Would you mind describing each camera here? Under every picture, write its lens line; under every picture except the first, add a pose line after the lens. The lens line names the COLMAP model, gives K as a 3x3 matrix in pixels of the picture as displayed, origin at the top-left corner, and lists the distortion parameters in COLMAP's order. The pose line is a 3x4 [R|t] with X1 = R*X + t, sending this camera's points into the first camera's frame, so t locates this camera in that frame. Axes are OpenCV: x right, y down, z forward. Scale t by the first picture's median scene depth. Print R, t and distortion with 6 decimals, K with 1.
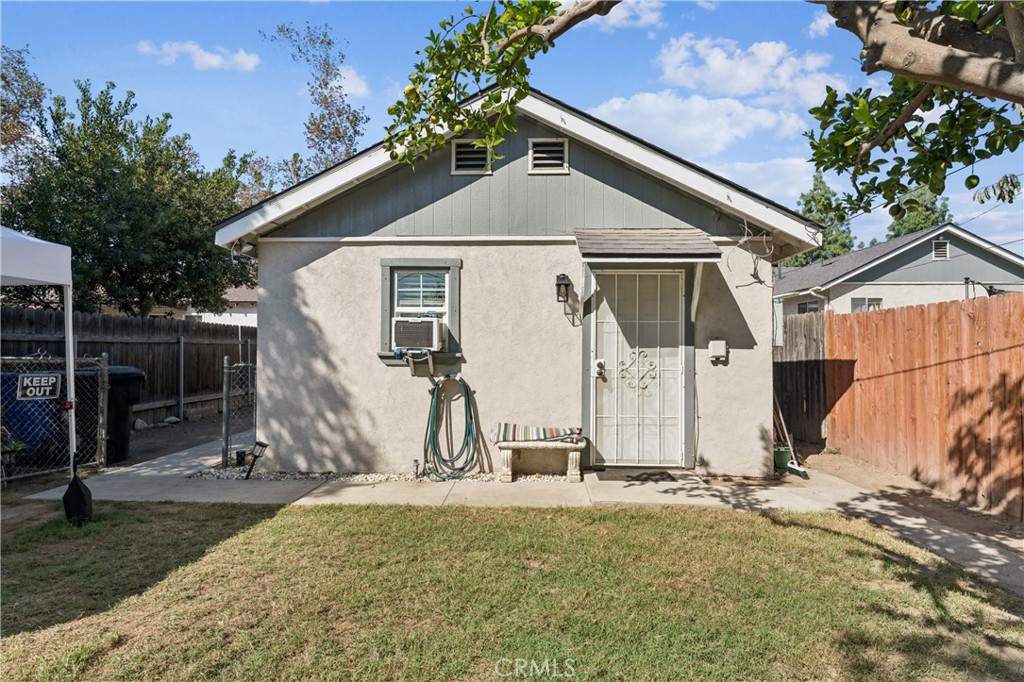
lens RADIAL K [[528.3, 0, 512.4], [0, 528.3, 342.6], [0, 0, 1]] dist [-0.003207, -0.000284]
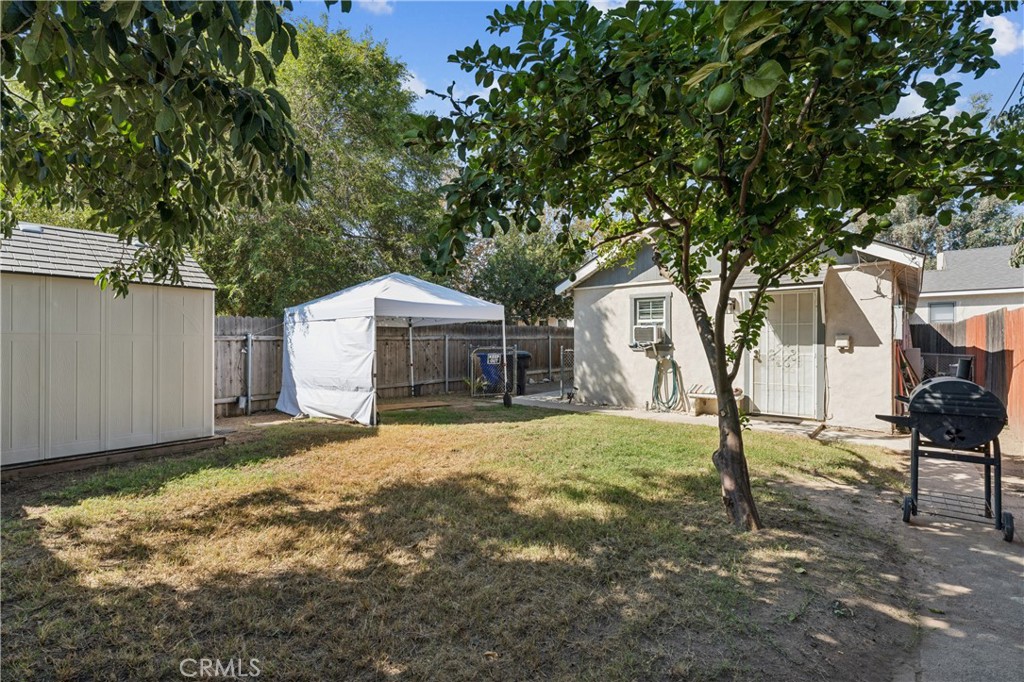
lens RADIAL K [[451.8, 0, 512.6], [0, 451.8, 341.5], [0, 0, 1]] dist [0.001581, -0.000485]
pose [[0.782529, -0.005498, -0.622590, 0.435579], [0.013532, 0.999875, 0.008178, -0.010217], [0.622467, -0.014824, 0.782506, -0.539478]]
